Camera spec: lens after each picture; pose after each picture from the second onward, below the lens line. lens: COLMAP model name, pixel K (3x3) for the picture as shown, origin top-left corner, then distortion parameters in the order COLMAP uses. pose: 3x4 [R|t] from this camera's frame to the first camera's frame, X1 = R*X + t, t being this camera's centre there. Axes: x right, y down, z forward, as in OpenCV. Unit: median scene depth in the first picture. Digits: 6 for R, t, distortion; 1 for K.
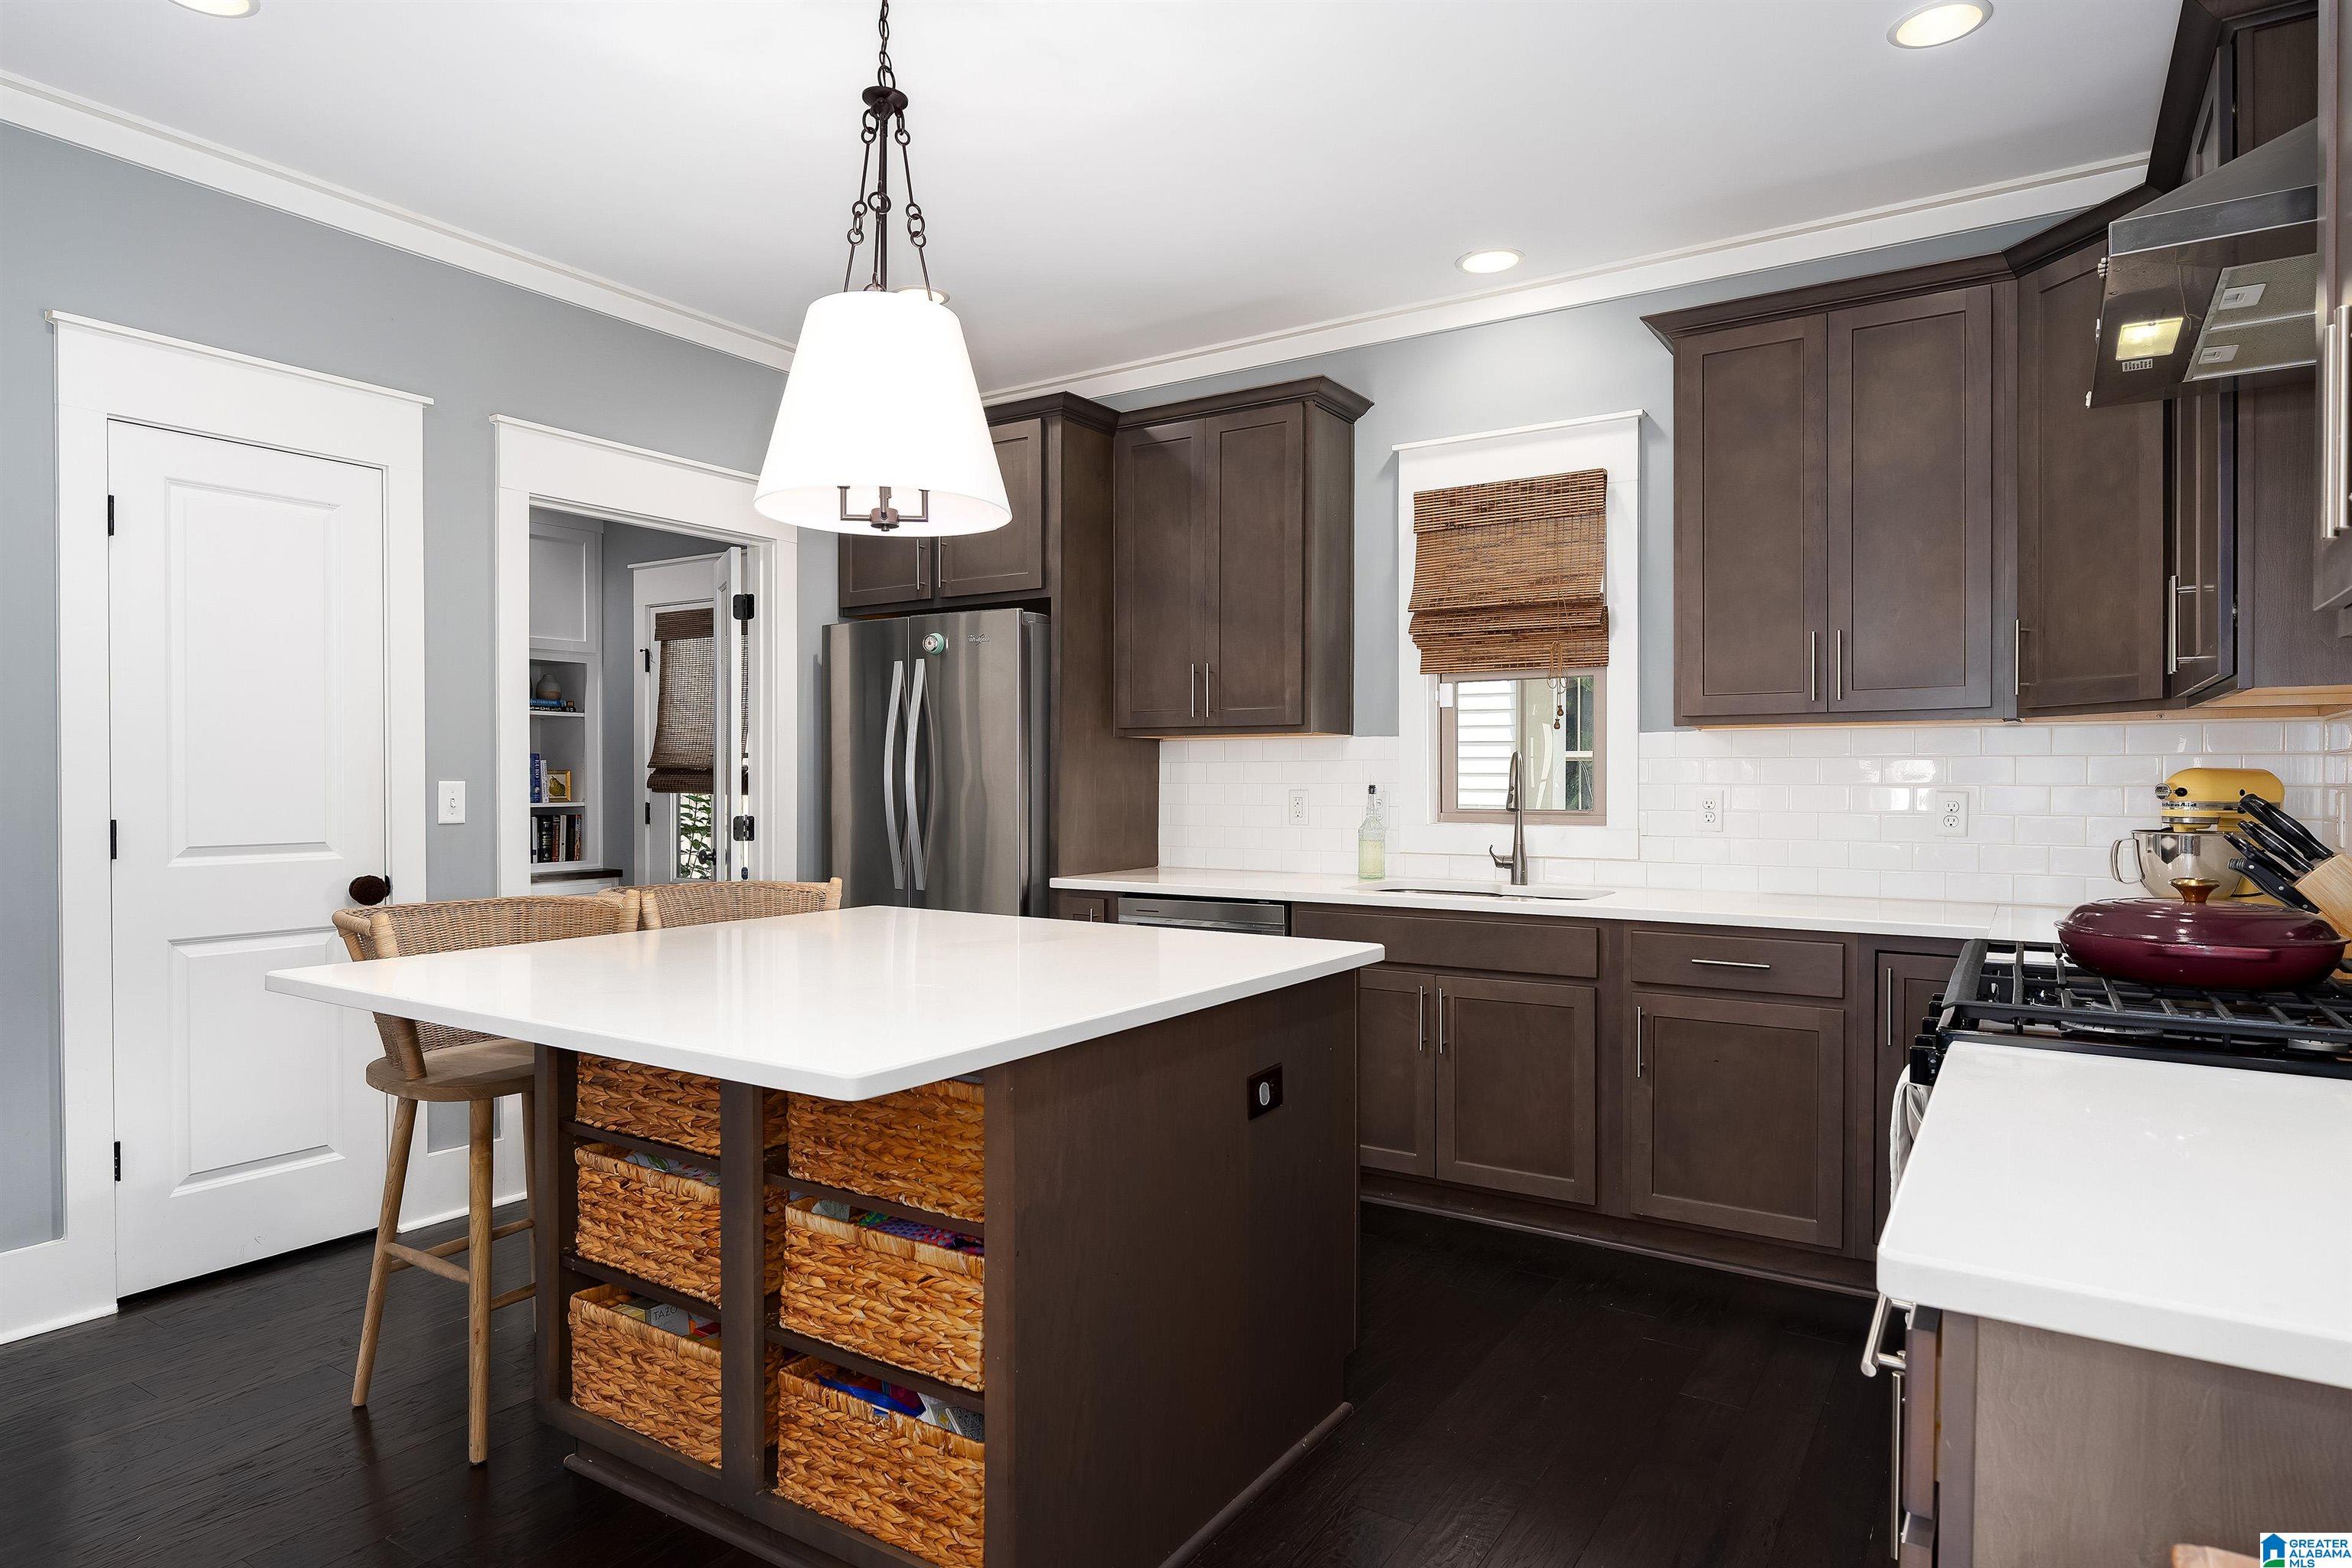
lens RADIAL K [[1319.9, 0, 1176.0], [0, 1319.9, 785.5], [0, 0, 1]] dist [0.001607, 0.000811]
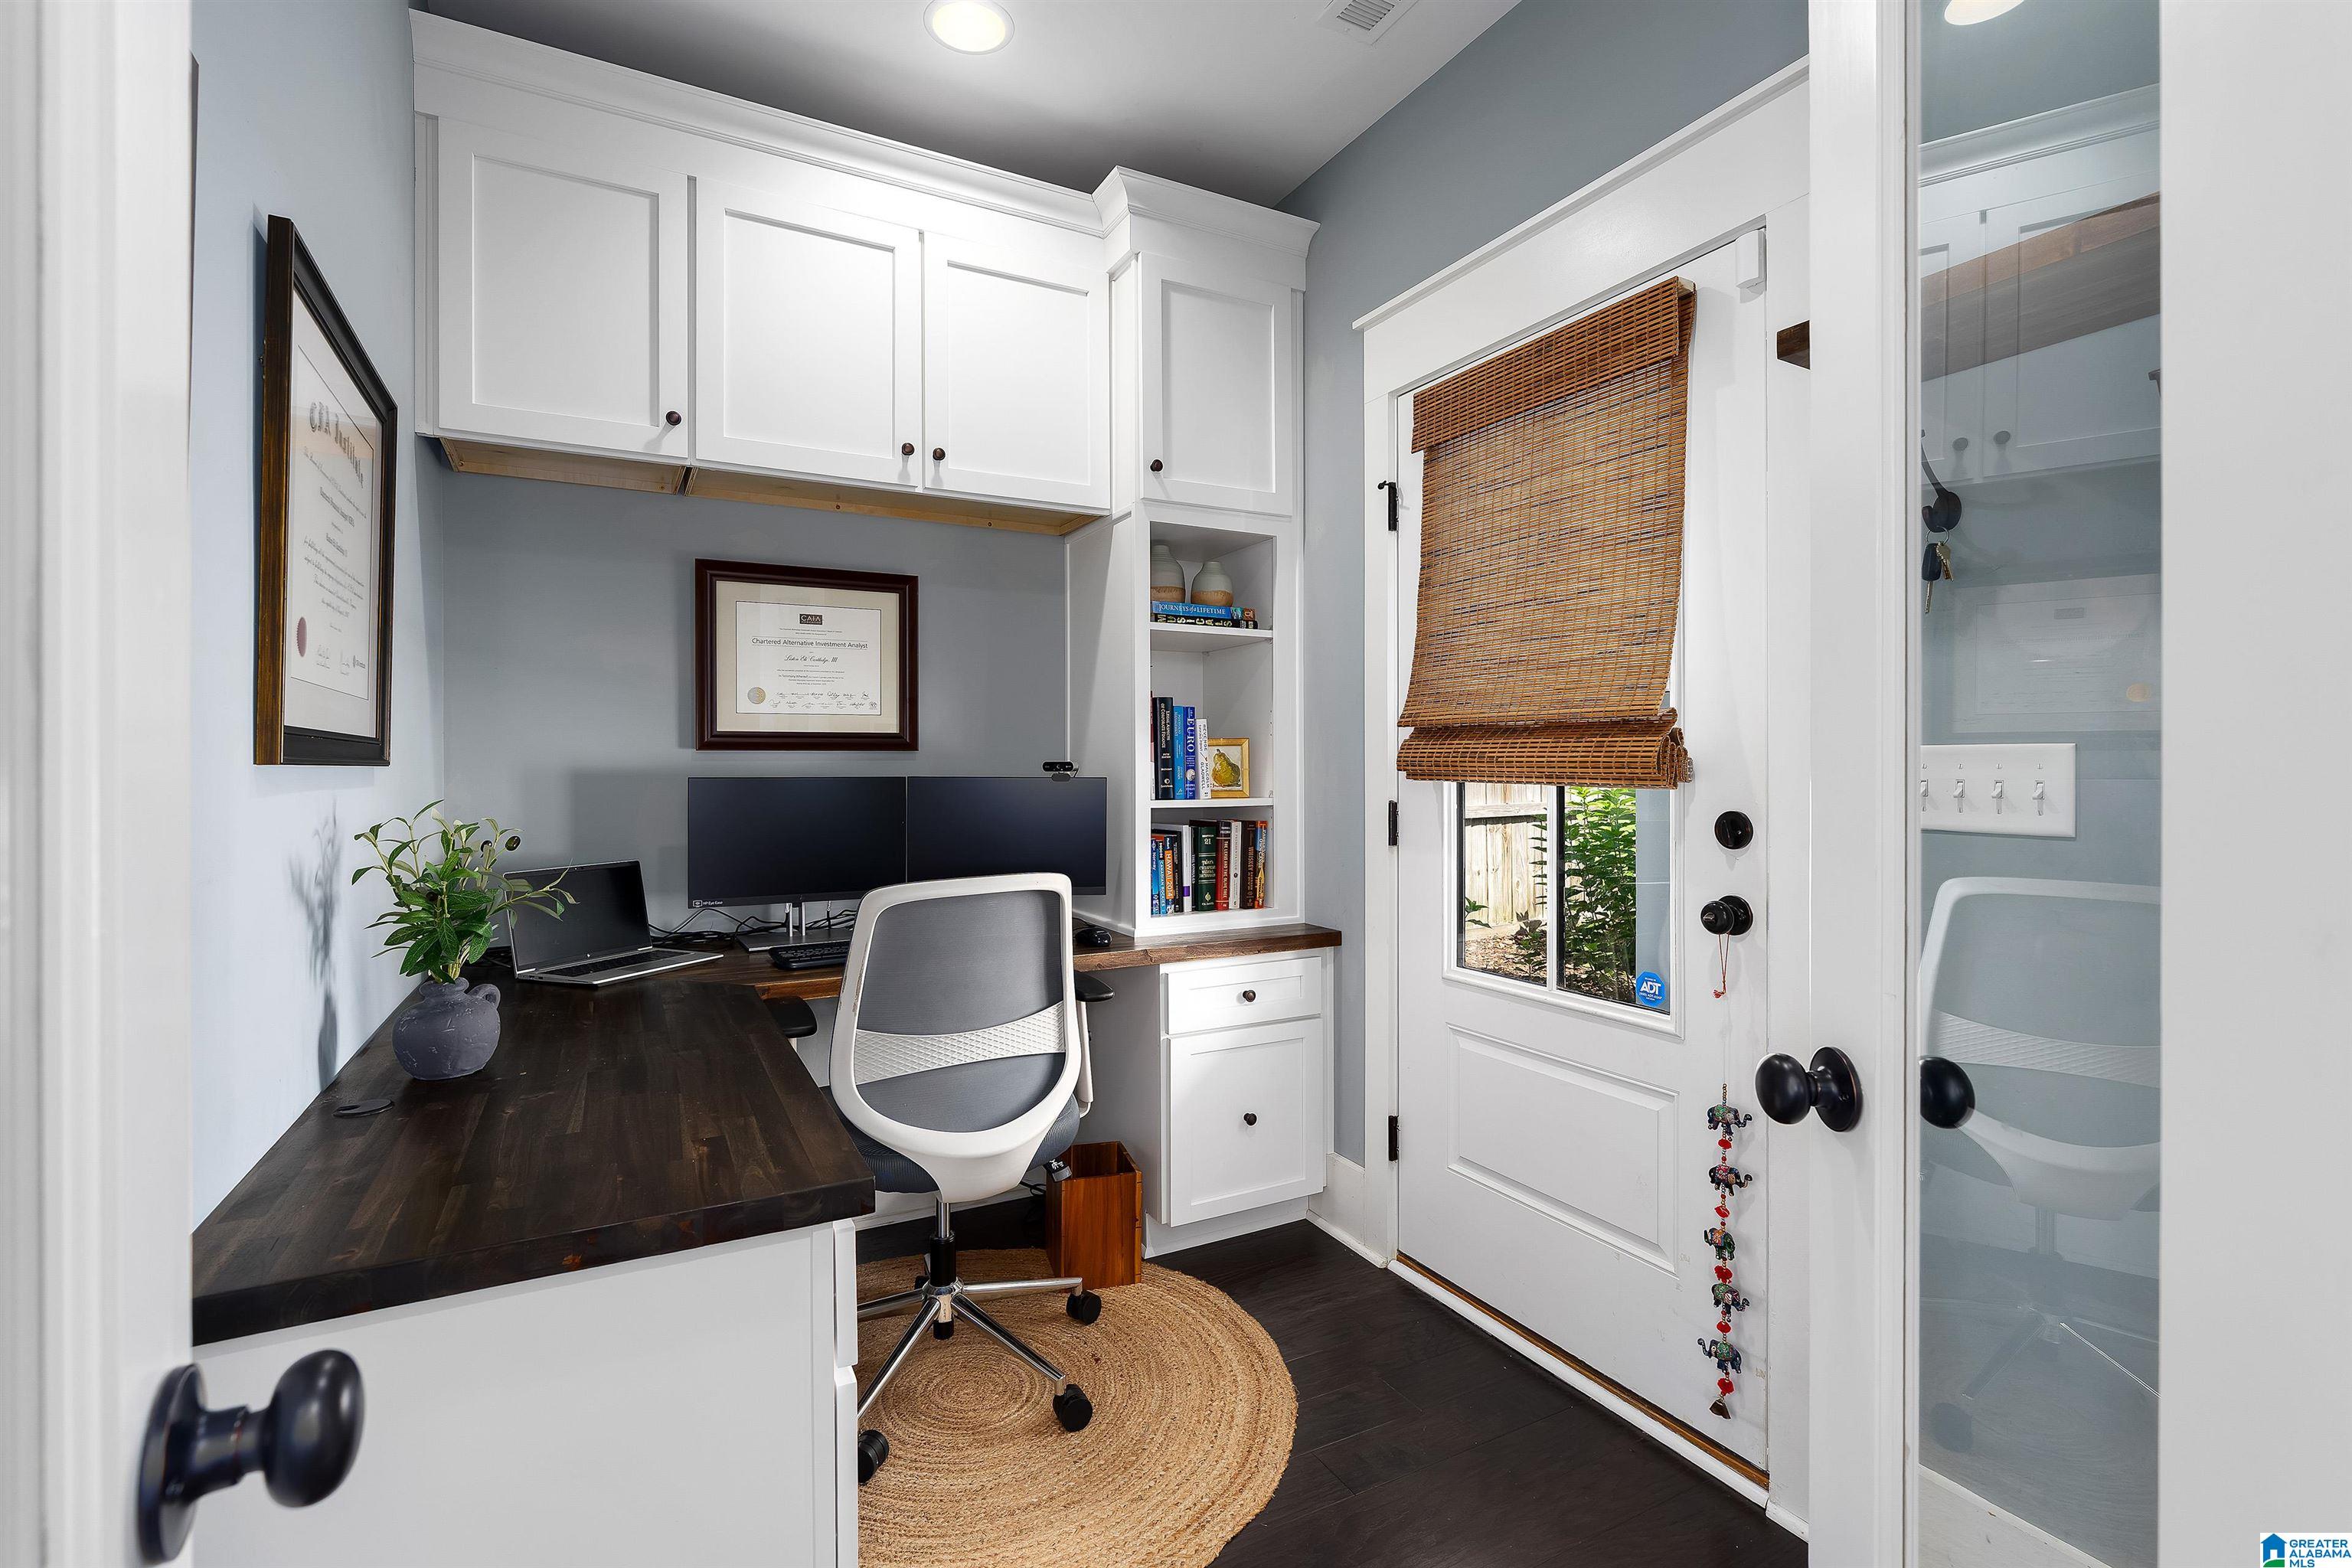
lens RADIAL K [[1082.1, 0, 1179.8], [0, 1082.1, 774.6], [0, 0, 1]] dist [0.000026, 0.000004]
pose [[0.877988, 0.000103, -0.478683, -0.276312], [0.001087, 0.999997, 0.002209, 0.002217], [0.478682, -0.002460, 0.877985, 0.608899]]
